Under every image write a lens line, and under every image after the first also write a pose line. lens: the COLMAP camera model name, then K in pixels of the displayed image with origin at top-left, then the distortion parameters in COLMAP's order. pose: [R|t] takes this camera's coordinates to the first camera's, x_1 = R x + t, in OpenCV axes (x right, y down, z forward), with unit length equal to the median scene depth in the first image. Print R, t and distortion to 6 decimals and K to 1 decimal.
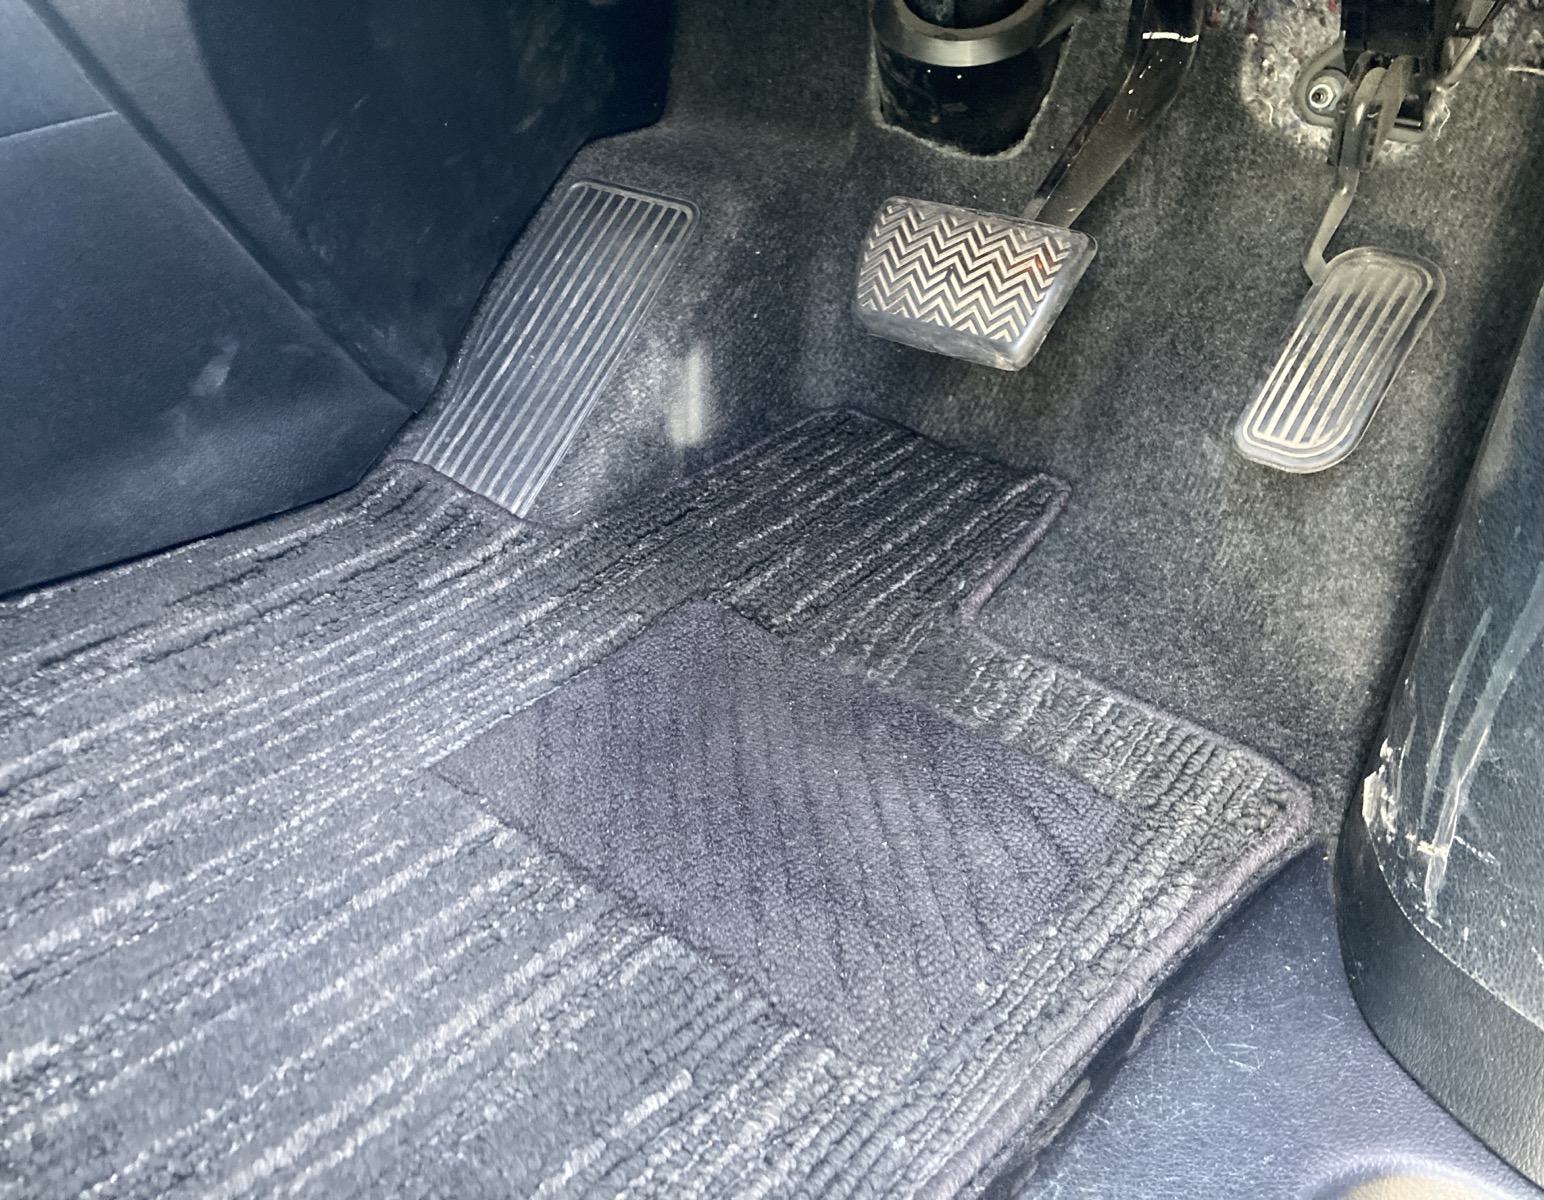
lens RADIAL K [[1383.3, 0, 794.7], [0, 1383.3, 593.6], [0, 0, 1]] dist [0.092850, -0.087287]
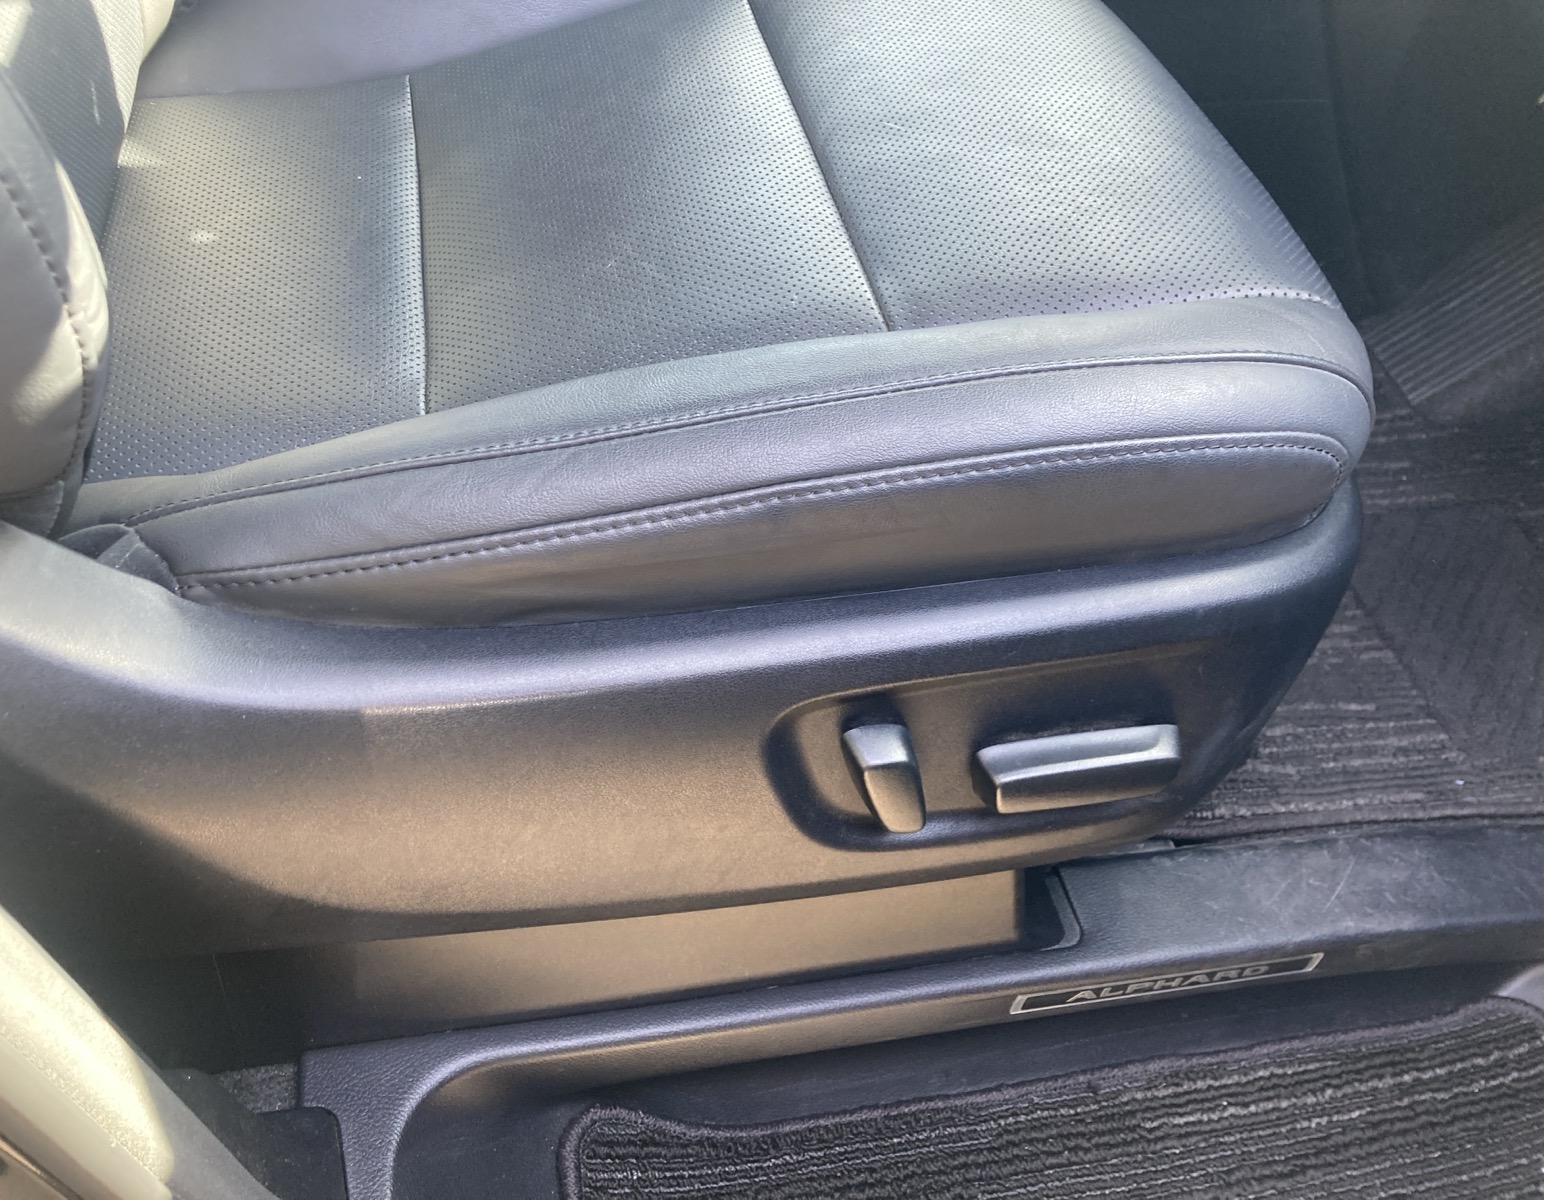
lens RADIAL K [[1383.3, 0, 794.7], [0, 1383.3, 593.6], [0, 0, 1]] dist [0.092850, -0.087287]
pose [[0.769991, 0.493183, -0.404825, 0.018304], [-0.419628, 0.869370, 0.260974, 0.013622], [0.480651, -0.031072, 0.876361, -1.077229]]
